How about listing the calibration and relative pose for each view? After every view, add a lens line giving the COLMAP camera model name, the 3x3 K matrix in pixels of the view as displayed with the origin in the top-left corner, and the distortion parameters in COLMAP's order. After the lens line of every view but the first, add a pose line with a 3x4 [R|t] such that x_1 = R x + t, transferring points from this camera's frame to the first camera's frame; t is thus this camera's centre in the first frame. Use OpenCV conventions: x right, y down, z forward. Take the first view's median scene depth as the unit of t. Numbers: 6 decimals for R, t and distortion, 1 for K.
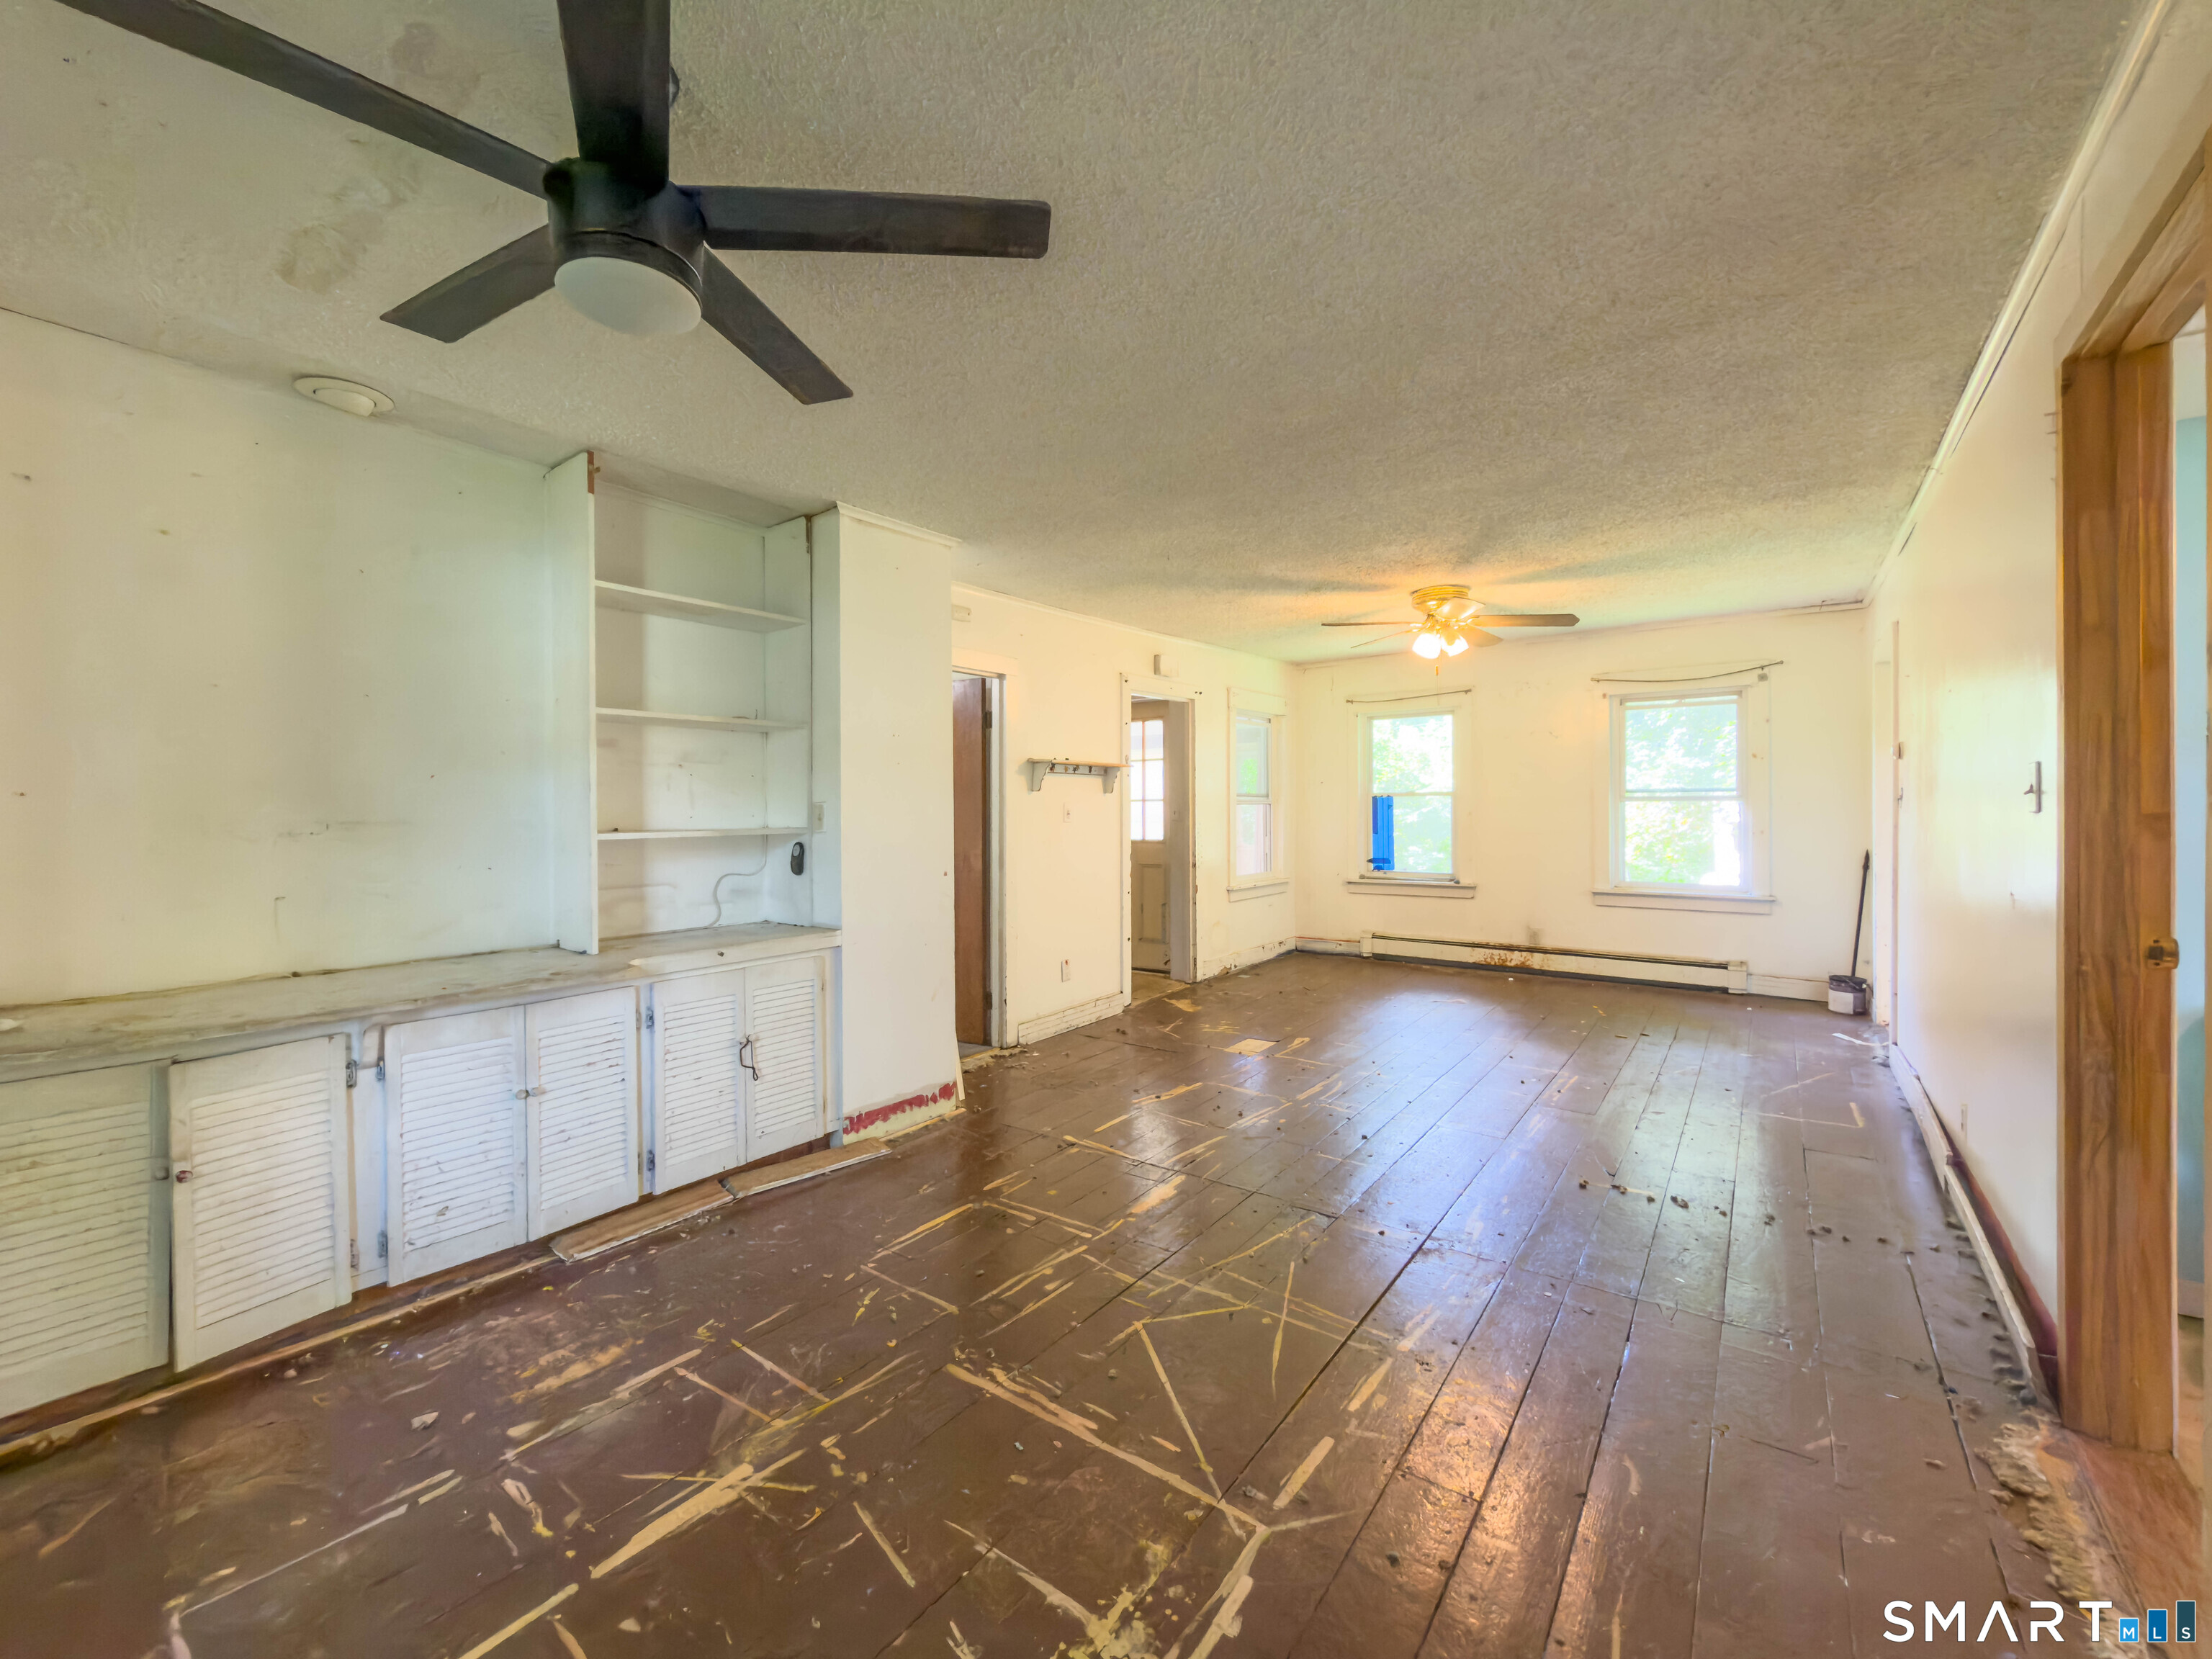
lens RADIAL K [[891.7, 0, 1112.8], [0, 891.7, 794.7], [0, 0, 1]] dist [0.000919, 0.000069]
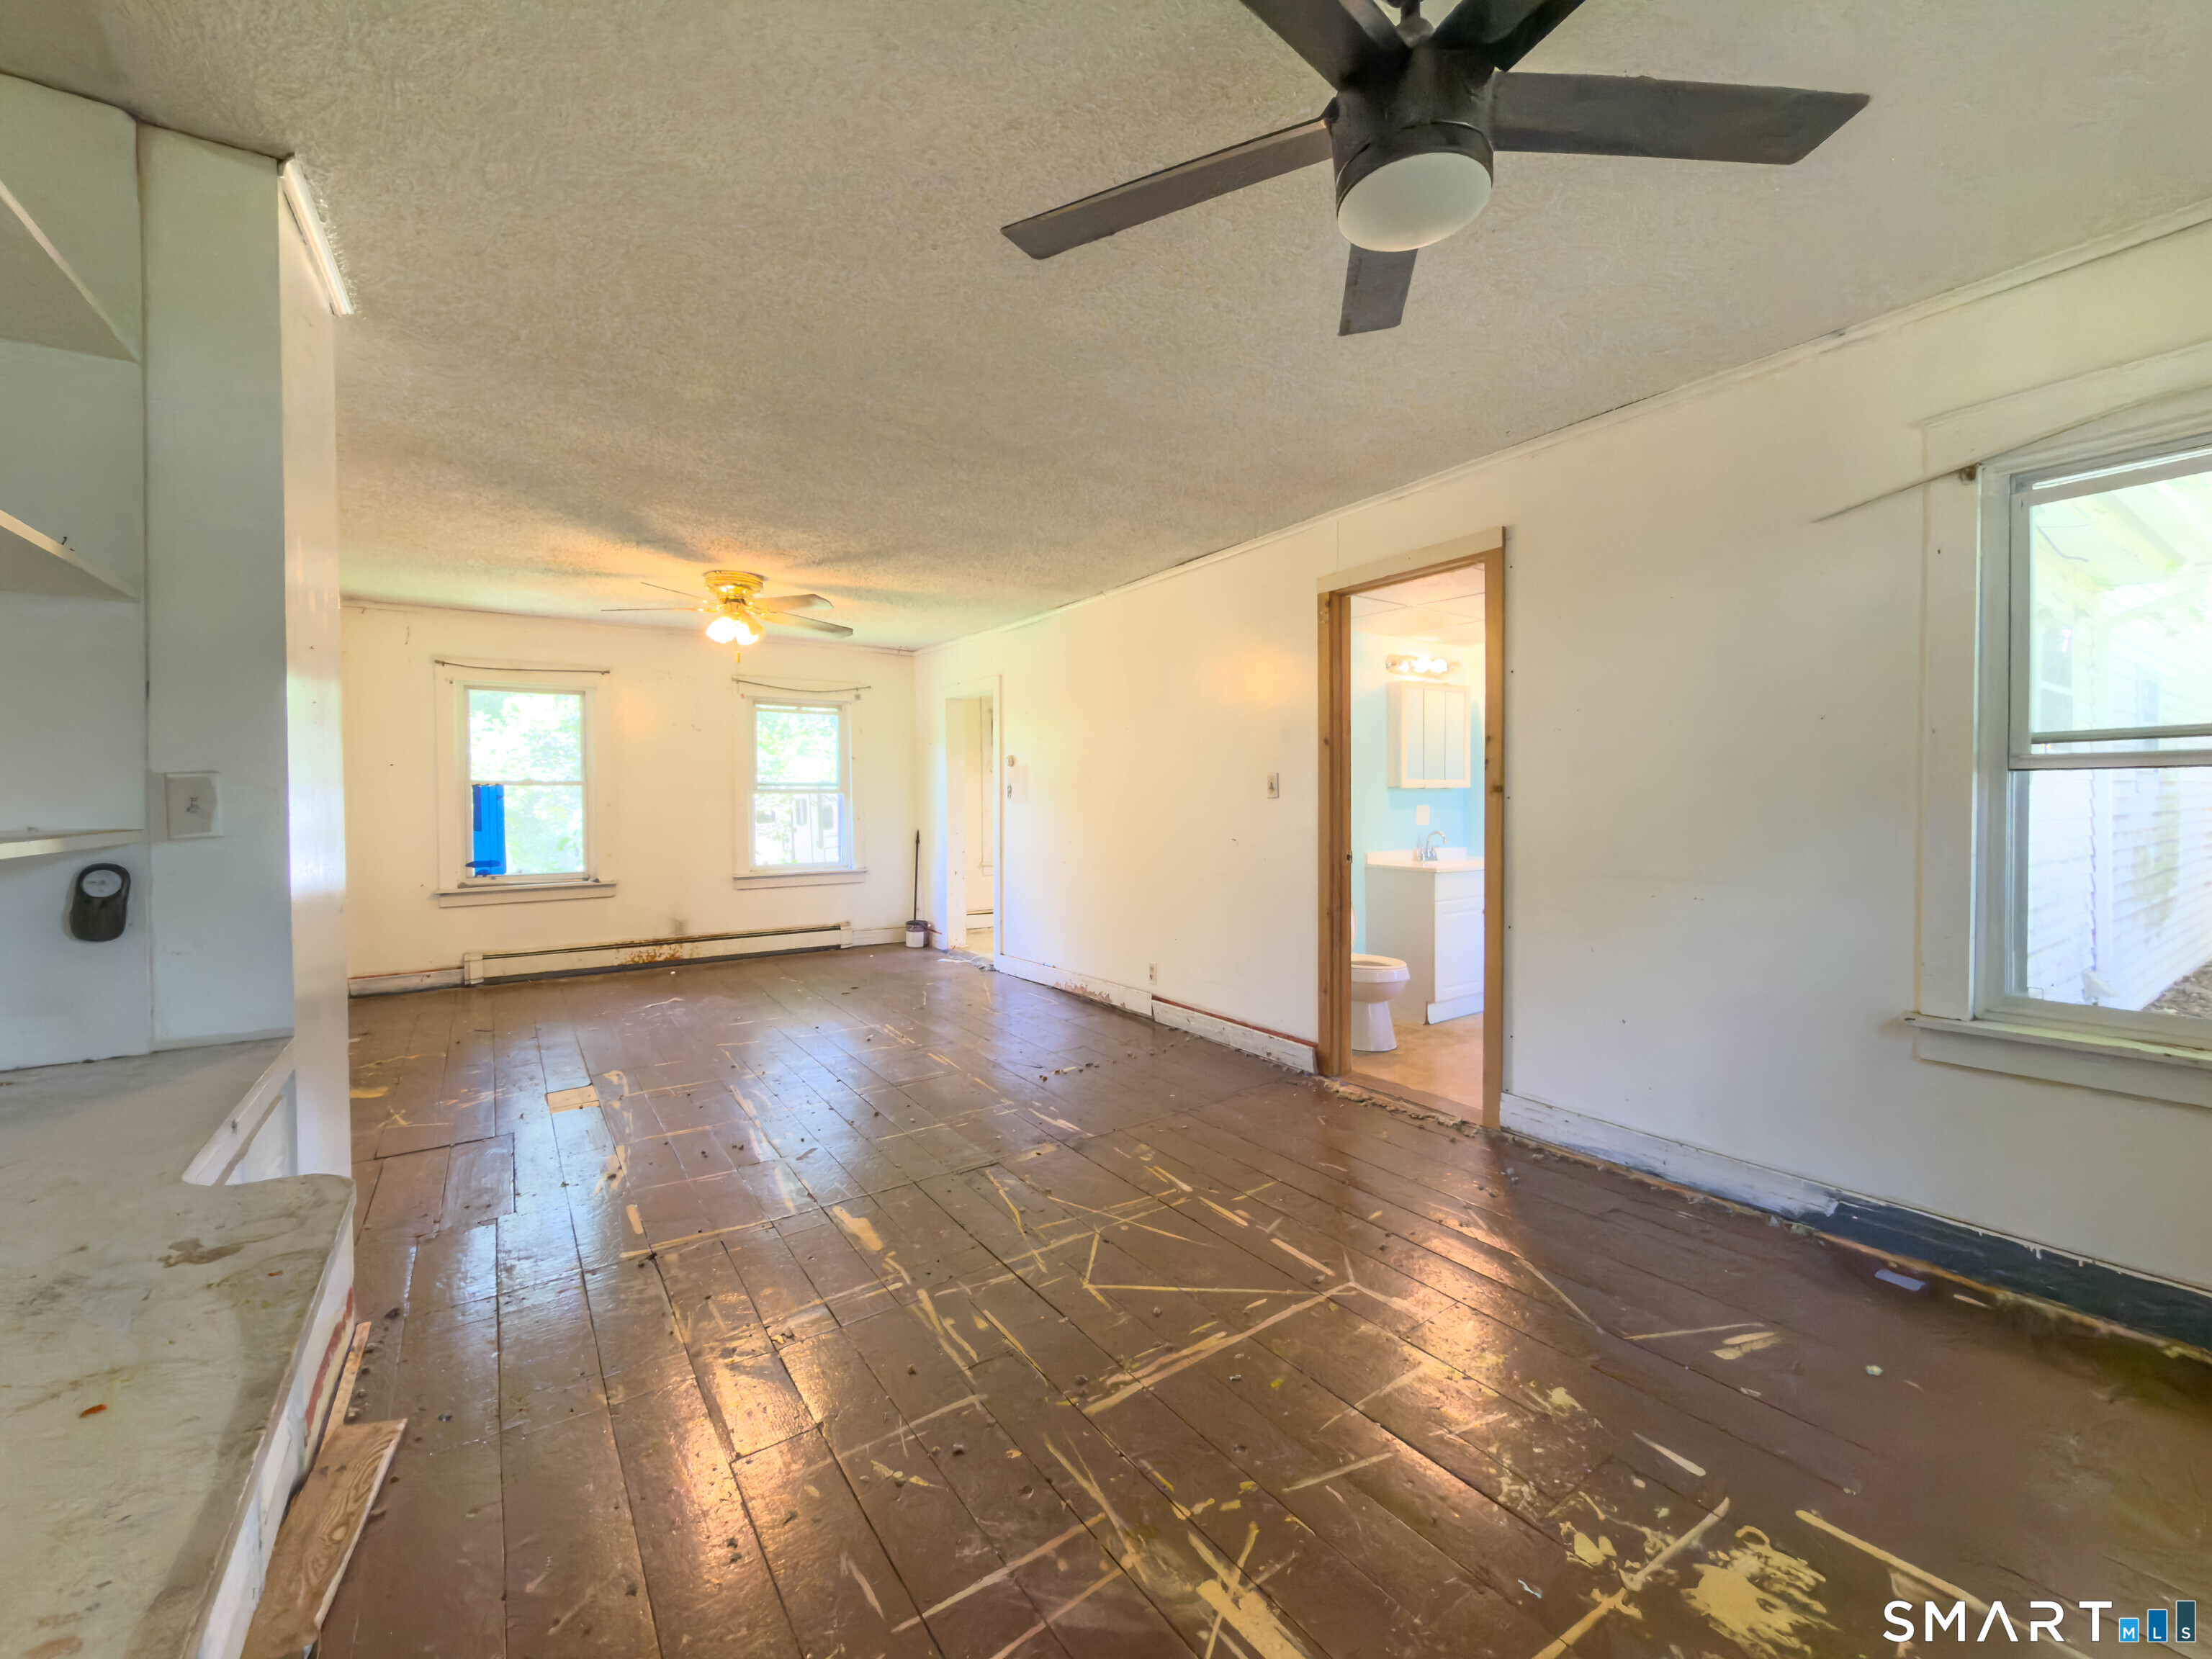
lens RADIAL K [[891.7, 0, 1112.8], [0, 891.7, 794.7], [0, 0, 1]] dist [0.000919, 0.000069]
pose [[0.320202, 0.008381, 0.947312, -0.412130], [-0.012305, 0.999913, -0.004687, 0.010828], [-0.947269, -0.010155, 0.320278, 0.279115]]
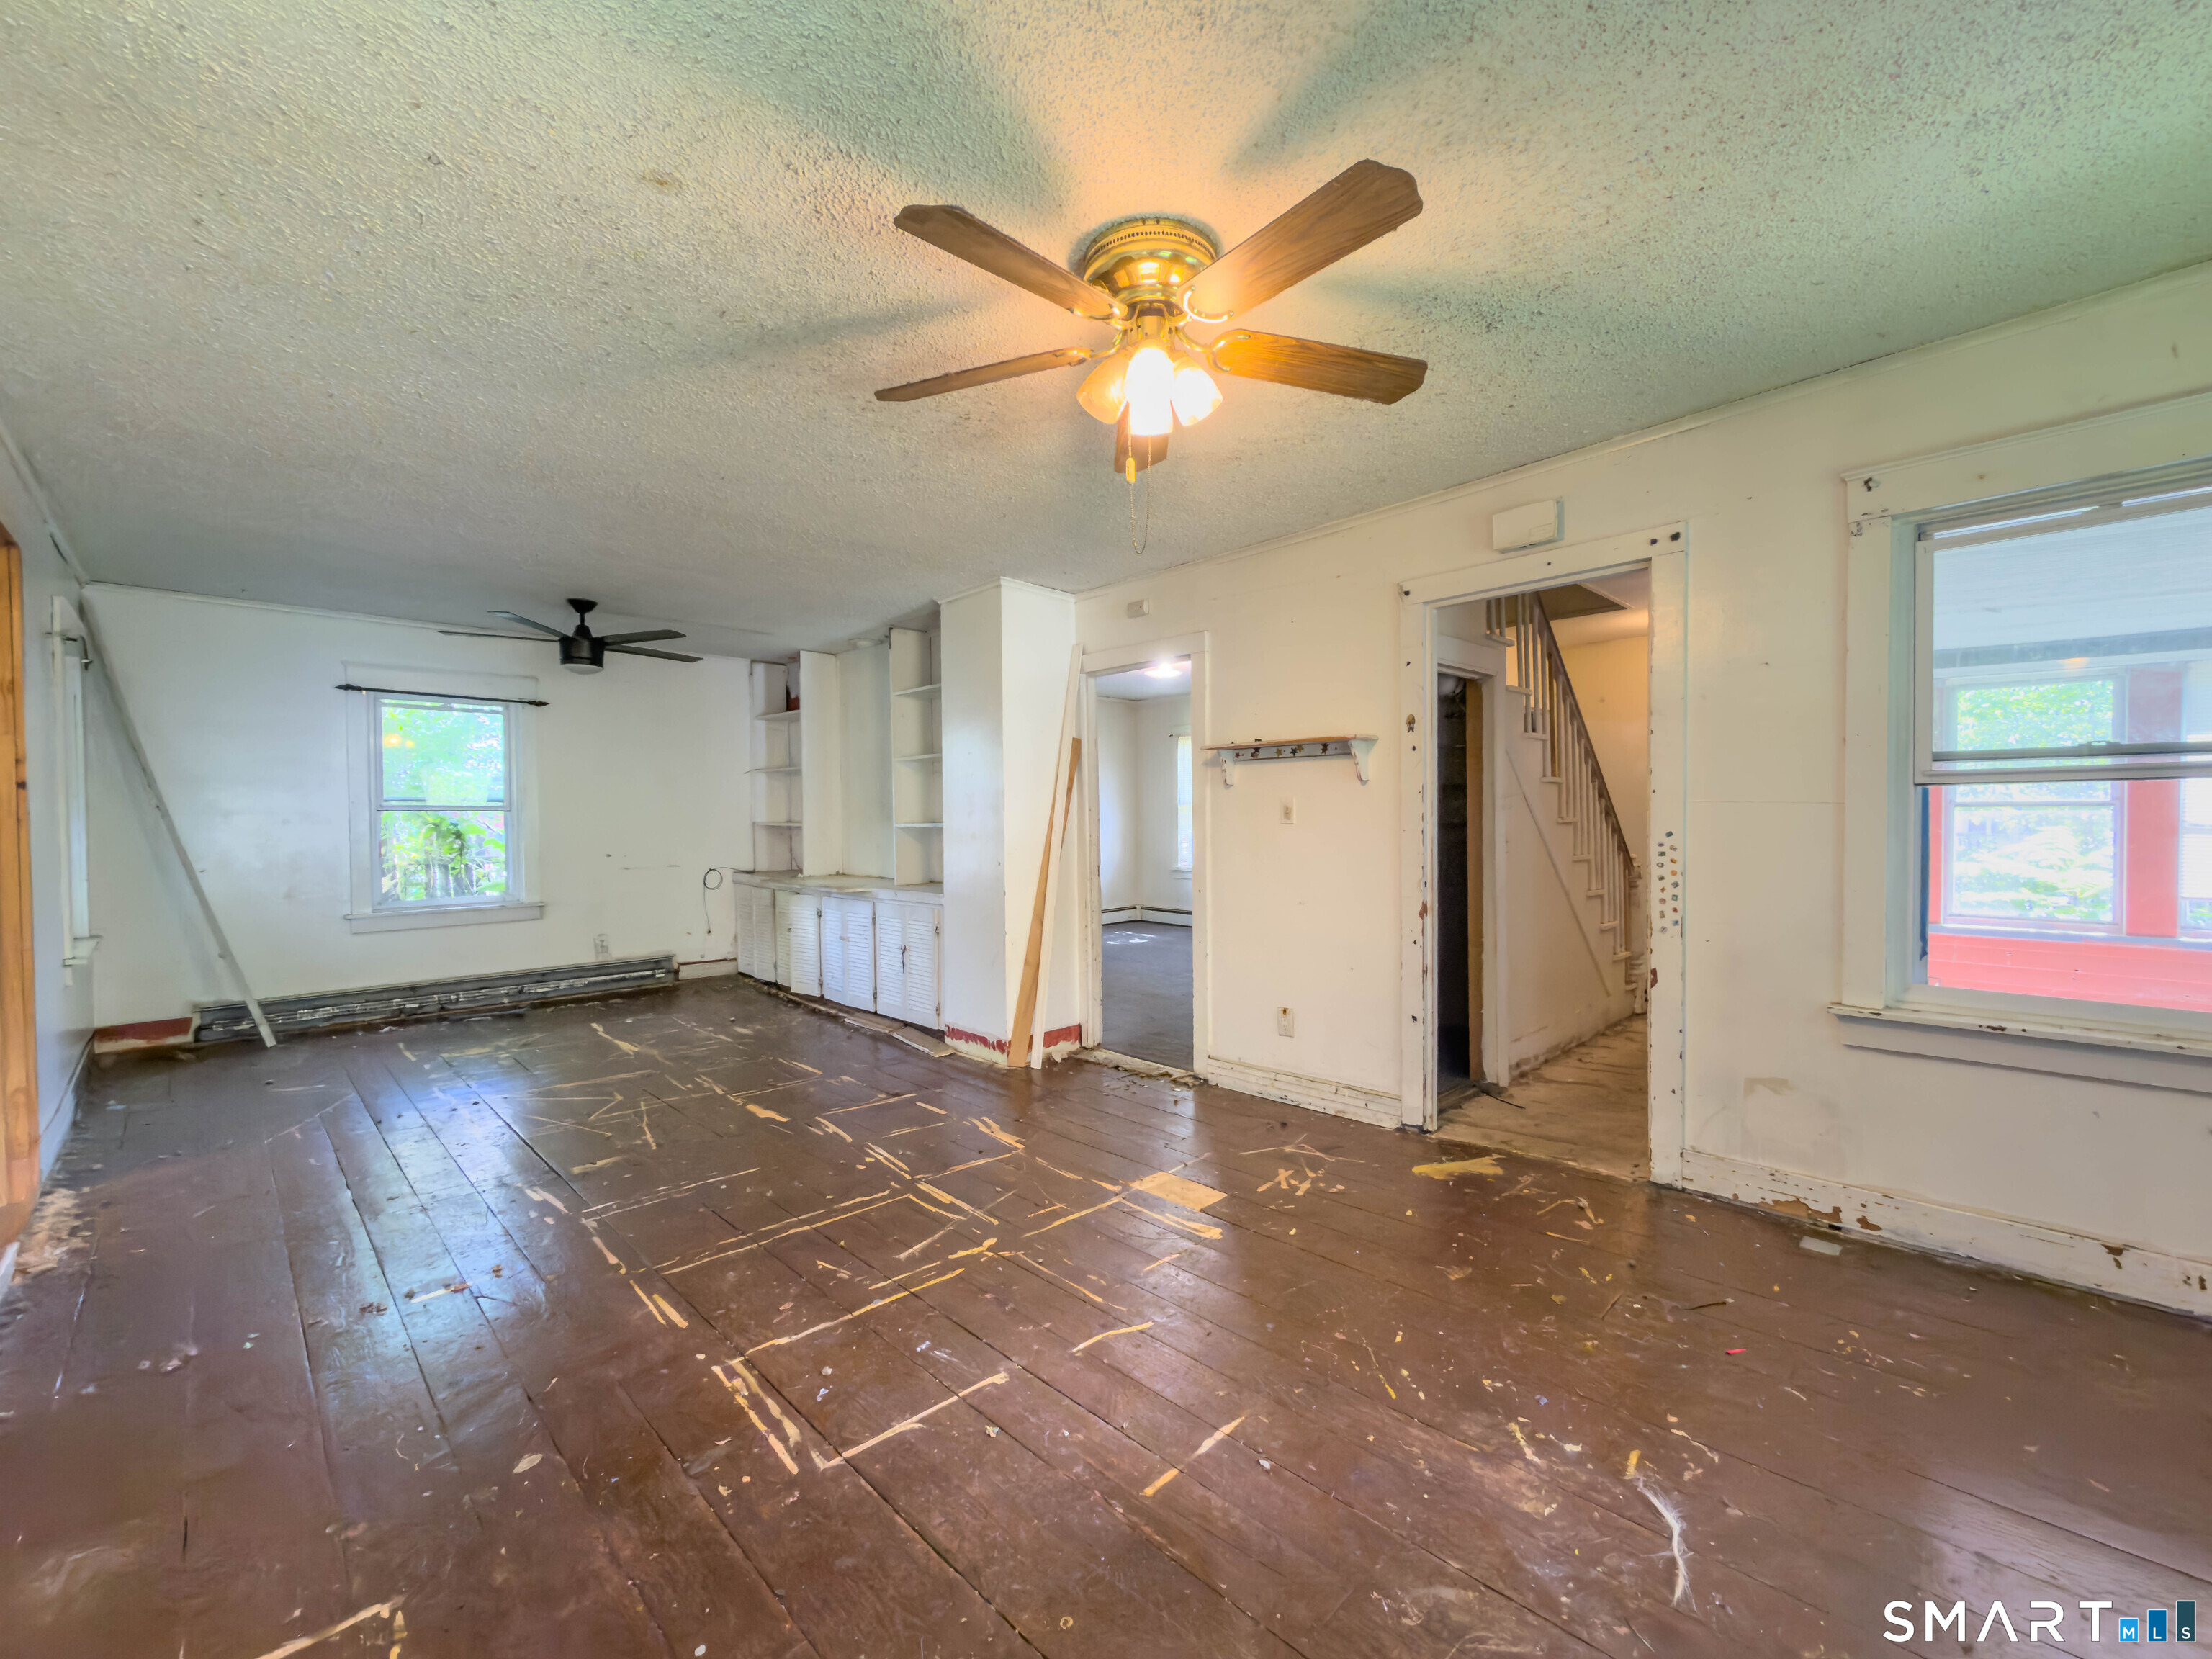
lens RADIAL K [[923.1, 0, 1106.0], [0, 923.1, 829.5], [0, 0, 1]] dist [-0.000325, 0.000145]
pose [[-0.161799, 0.023594, -0.986542, 0.737440], [0.026580, 0.999456, 0.019544, 0.016871], [0.986466, -0.023060, -0.162338, 0.991074]]
